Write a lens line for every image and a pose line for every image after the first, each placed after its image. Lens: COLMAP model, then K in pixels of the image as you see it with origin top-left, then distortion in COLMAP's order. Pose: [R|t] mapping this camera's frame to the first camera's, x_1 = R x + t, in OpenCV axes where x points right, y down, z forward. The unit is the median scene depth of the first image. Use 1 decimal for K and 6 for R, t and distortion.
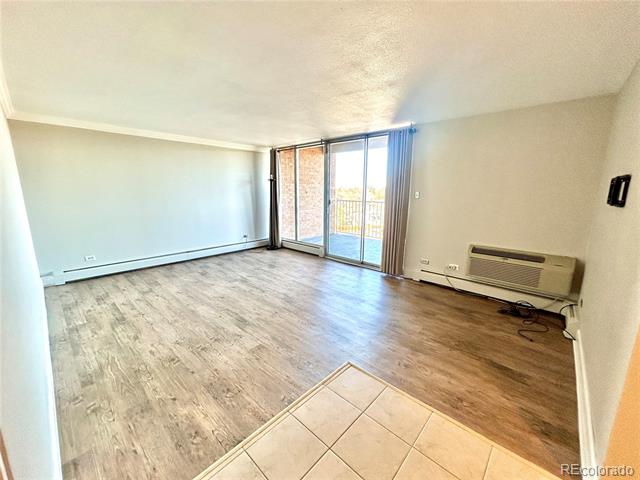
lens RADIAL K [[257.3, 0, 320.4], [0, 257.3, 236.8], [0, 0, 1]] dist [-0.001898, 0.000938]
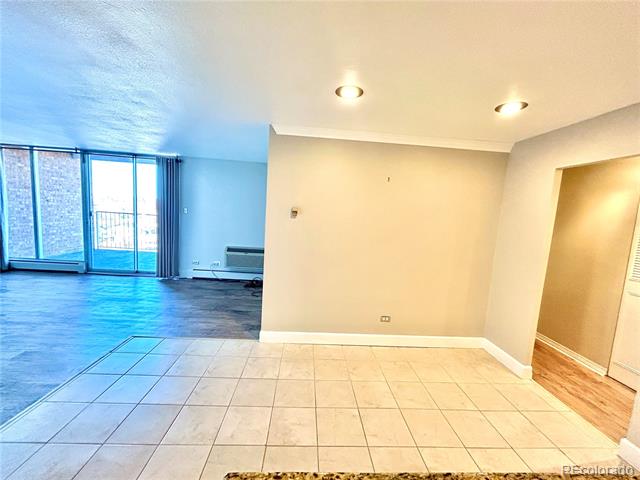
lens RADIAL K [[257.3, 0, 321.3], [0, 257.3, 239.7], [0, 0, 1]] dist [-0.001898, 0.000938]
pose [[0.695264, -0.042916, 0.717472, -0.084438], [0.071406, 0.997402, -0.009535, 0.043736], [-0.715199, 0.057861, 0.696522, -0.387815]]
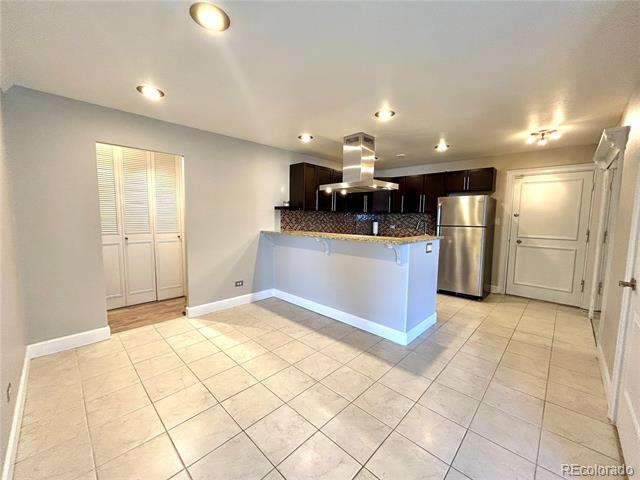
lens RADIAL K [[257.3, 0, 321.3], [0, 257.3, 239.7], [0, 0, 1]] dist [-0.001898, 0.000938]
pose [[-0.999653, -0.022205, 0.014194, 0.157533], [-0.017517, 0.962247, 0.271612, -0.036786], [-0.019690, 0.271269, -0.962302, 0.353144]]
